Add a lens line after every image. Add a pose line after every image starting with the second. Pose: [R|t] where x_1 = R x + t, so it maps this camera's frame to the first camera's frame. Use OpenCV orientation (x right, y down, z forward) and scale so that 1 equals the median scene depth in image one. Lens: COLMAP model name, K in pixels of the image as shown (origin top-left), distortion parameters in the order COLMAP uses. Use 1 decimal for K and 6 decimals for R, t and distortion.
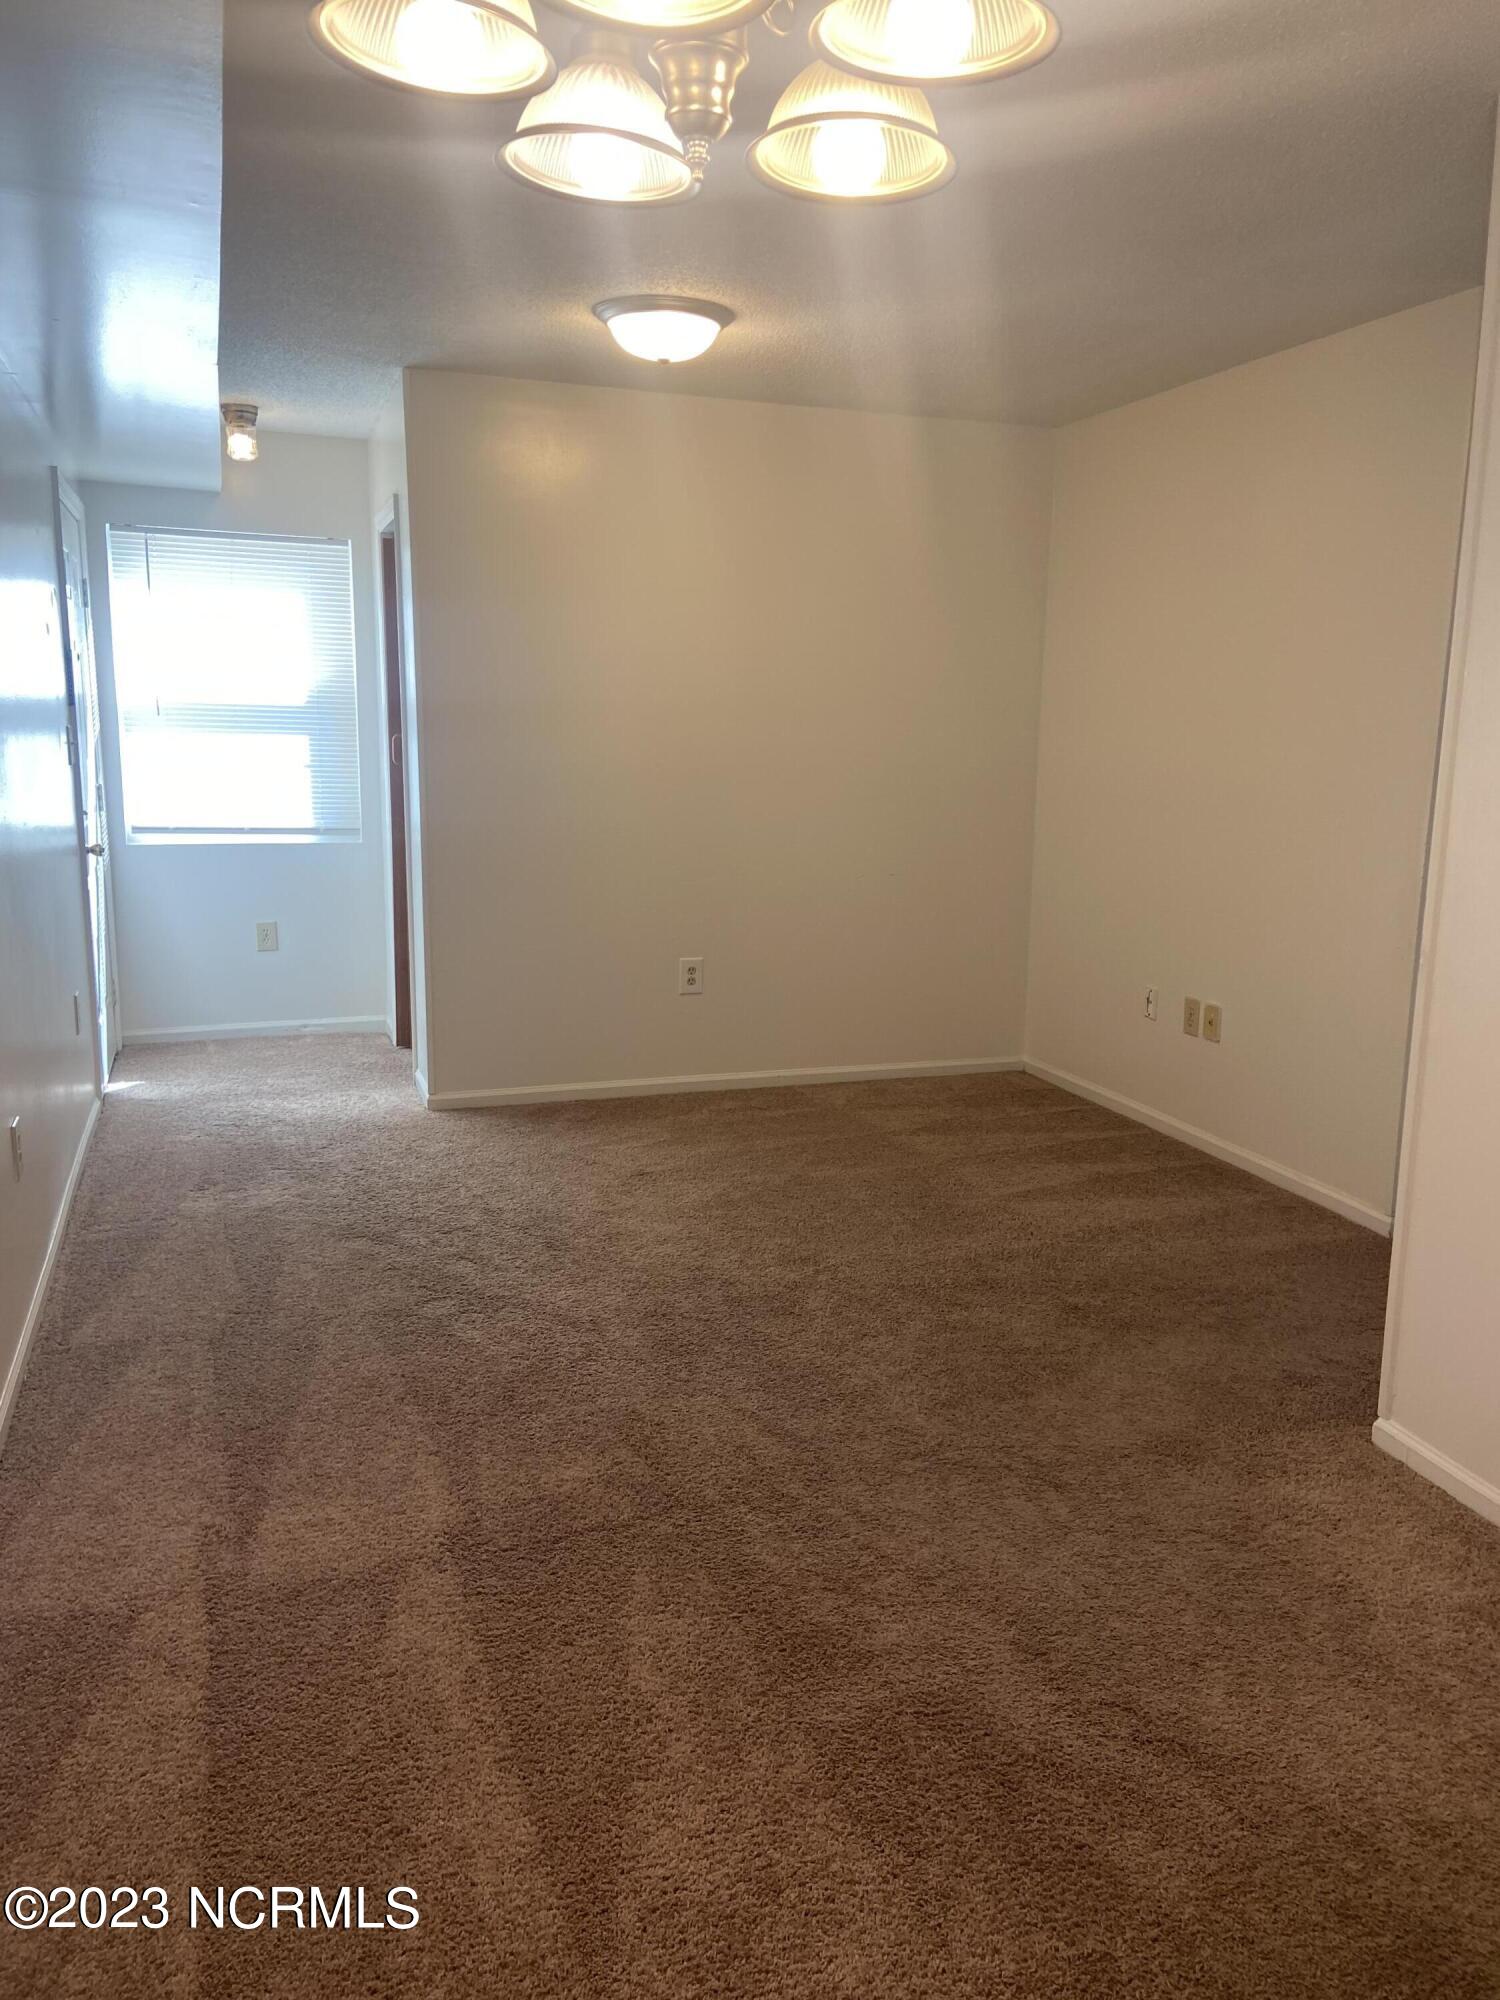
lens RADIAL K [[1509.9, 0, 750.0], [0, 1509.9, 1000.0], [0, 0, 1]] dist [0.032836, -0.094193]
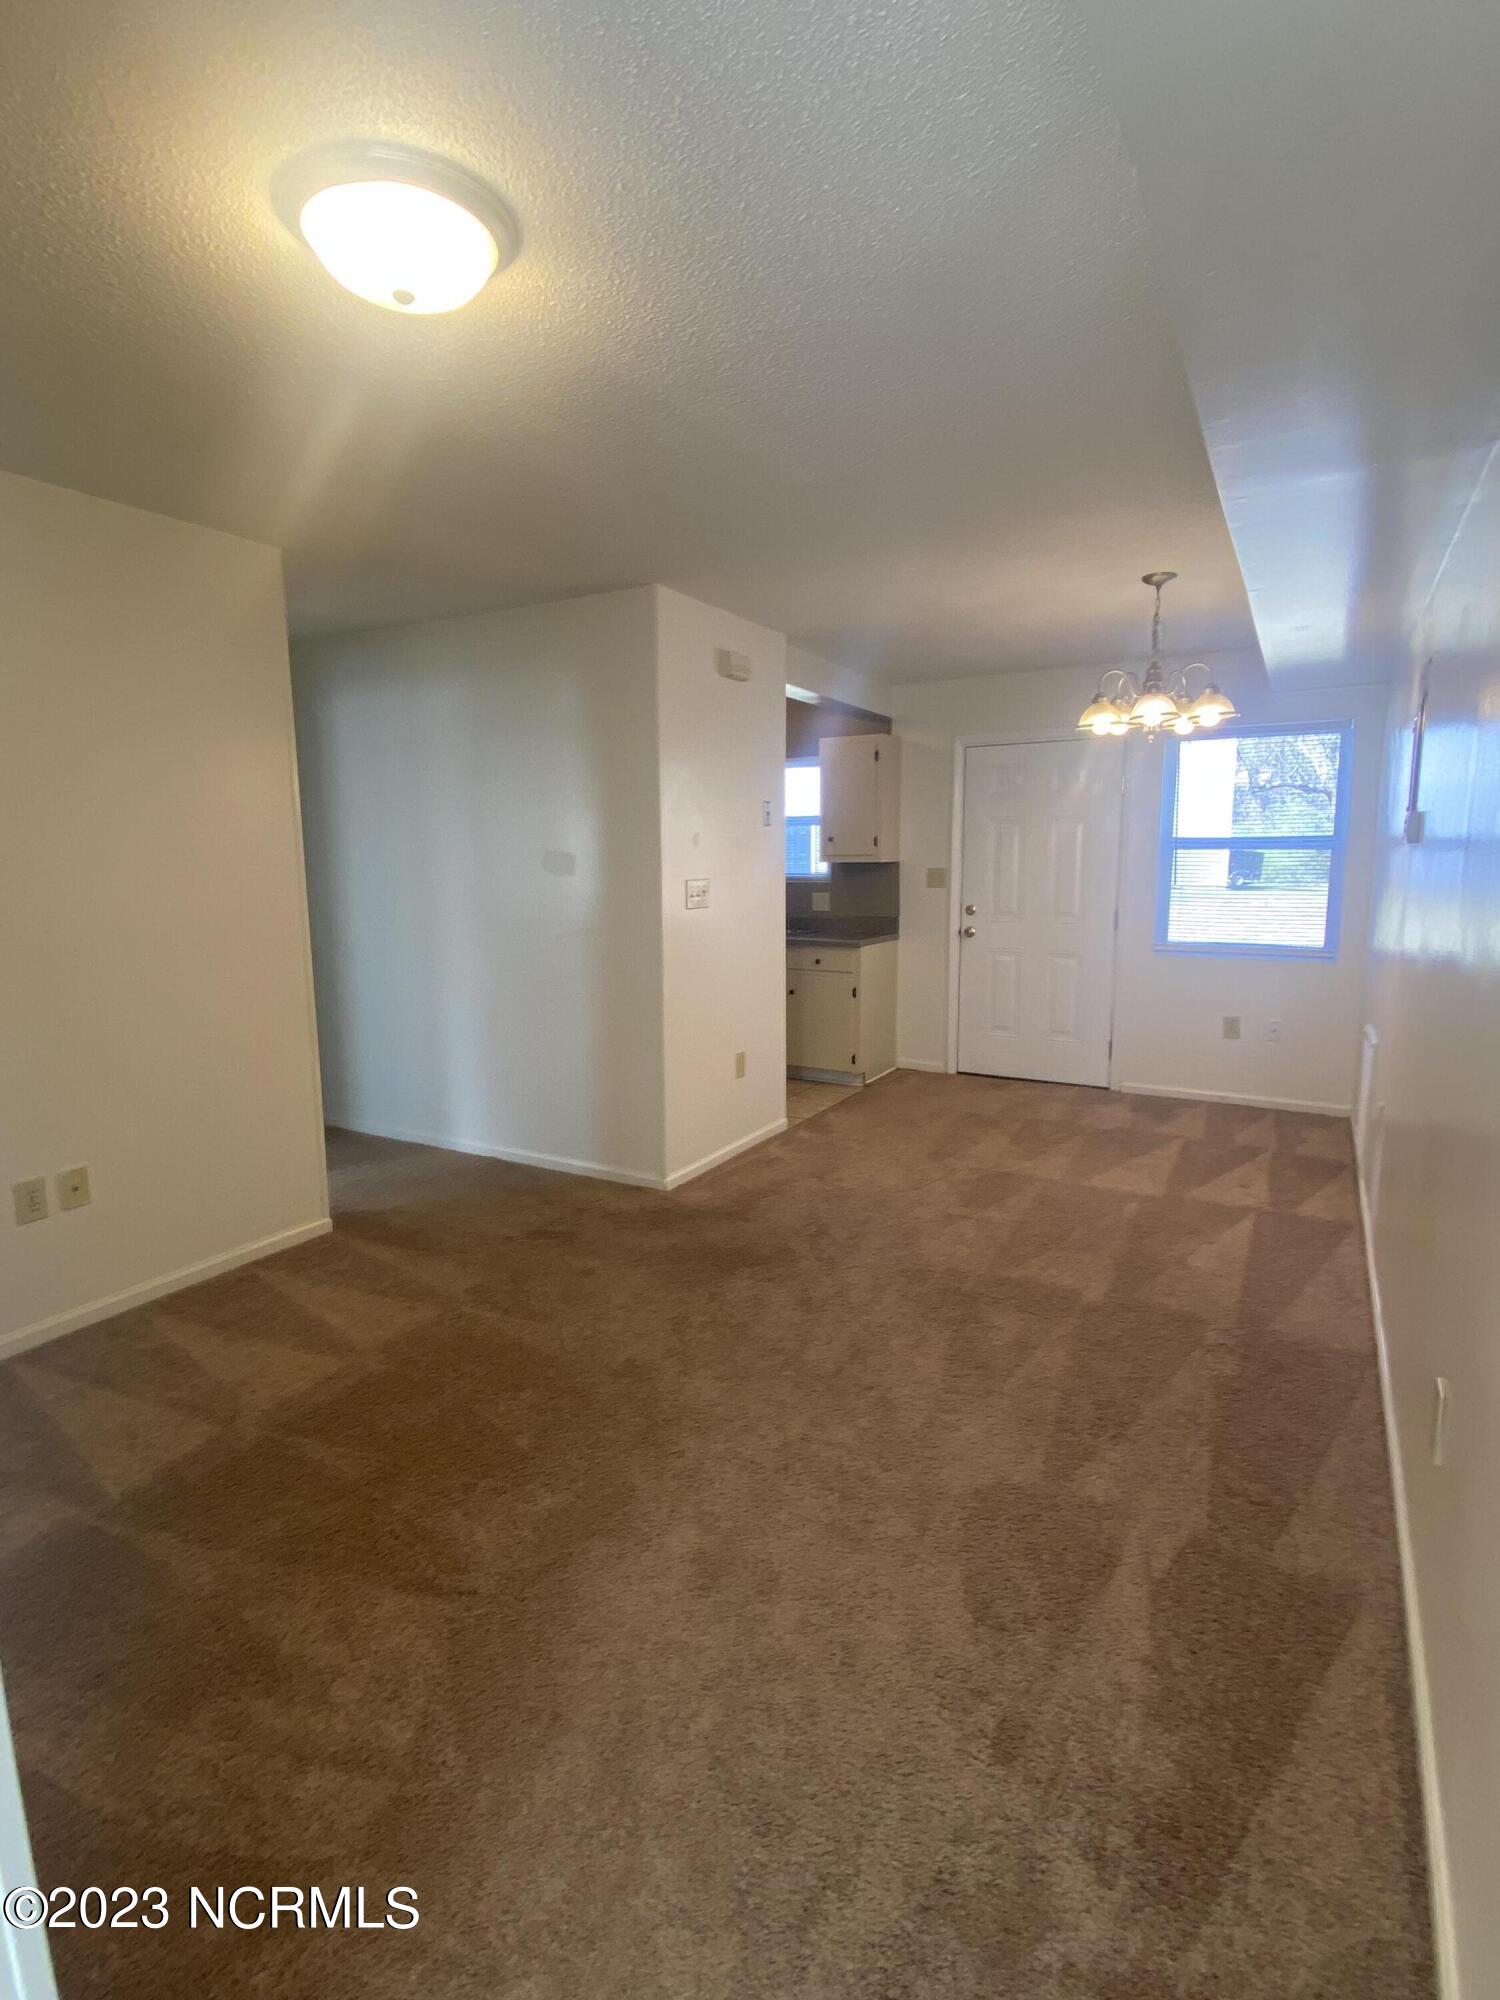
lens RADIAL K [[977.3, 0, 750.0], [0, 977.3, 1000.0], [0, 0, 1]] dist [-0.000190, -0.046337]
pose [[-0.659228, -0.122308, 0.741930, -0.395899], [0.139697, 0.949585, 0.280665, -0.204306], [-0.738853, 0.288668, -0.608906, 1.025770]]
